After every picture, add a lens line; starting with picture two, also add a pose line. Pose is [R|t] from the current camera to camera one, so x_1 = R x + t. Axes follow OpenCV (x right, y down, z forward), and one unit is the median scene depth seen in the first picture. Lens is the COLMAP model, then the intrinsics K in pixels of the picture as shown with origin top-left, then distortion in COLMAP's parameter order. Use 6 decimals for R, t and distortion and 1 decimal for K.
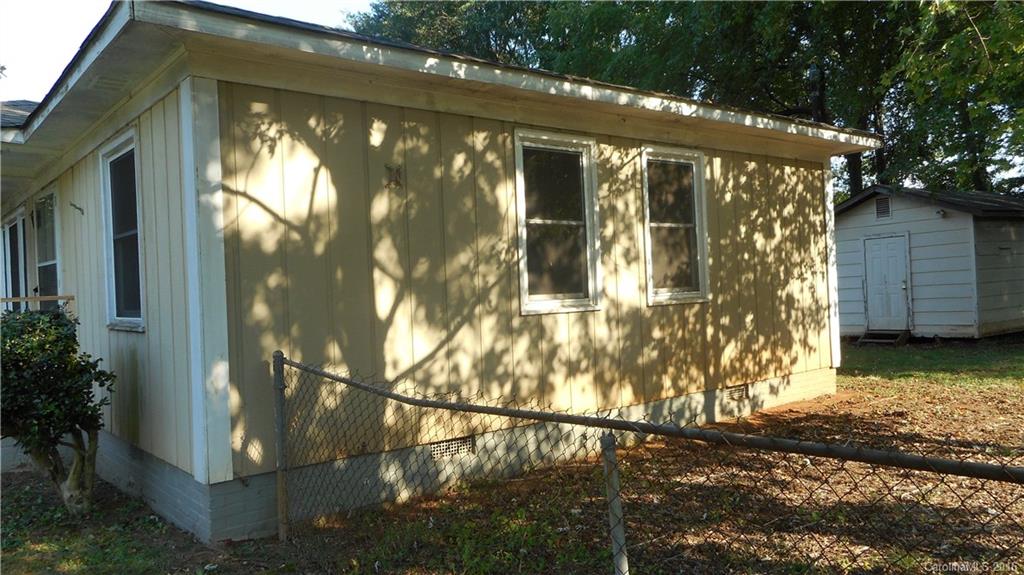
lens RADIAL K [[769.8, 0, 511.2], [0, 769.8, 296.2], [0, 0, 1]] dist [0.009965, 0.003327]
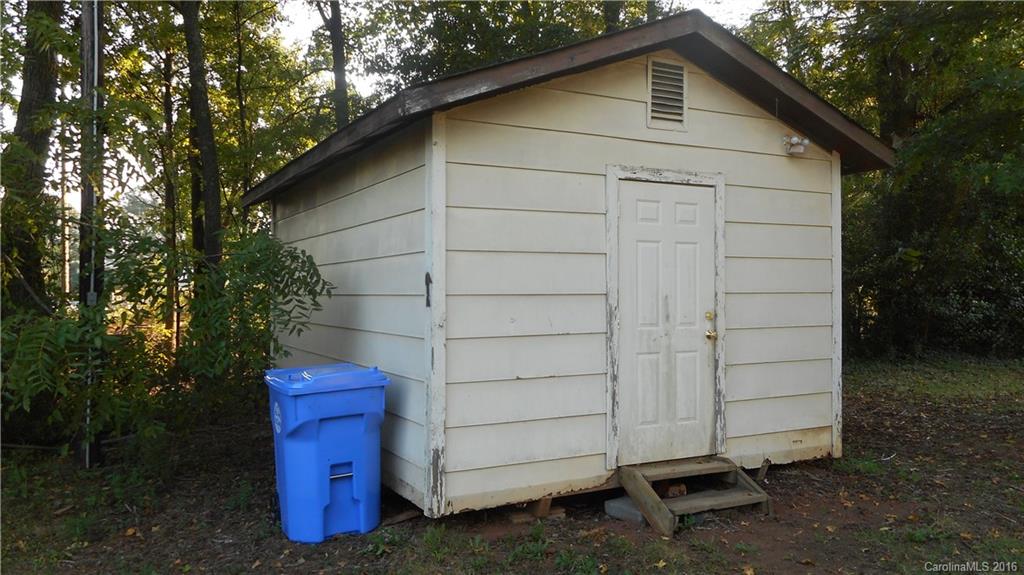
lens RADIAL K [[769.8, 0, 511.2], [0, 769.8, 296.2], [0, 0, 1]] dist [0.009965, 0.003327]
pose [[0.195862, 0.043157, 0.979681, 0.148925], [-0.008229, 0.999068, -0.042366, -0.012648], [-0.980597, 0.000236, 0.196035, 1.023410]]
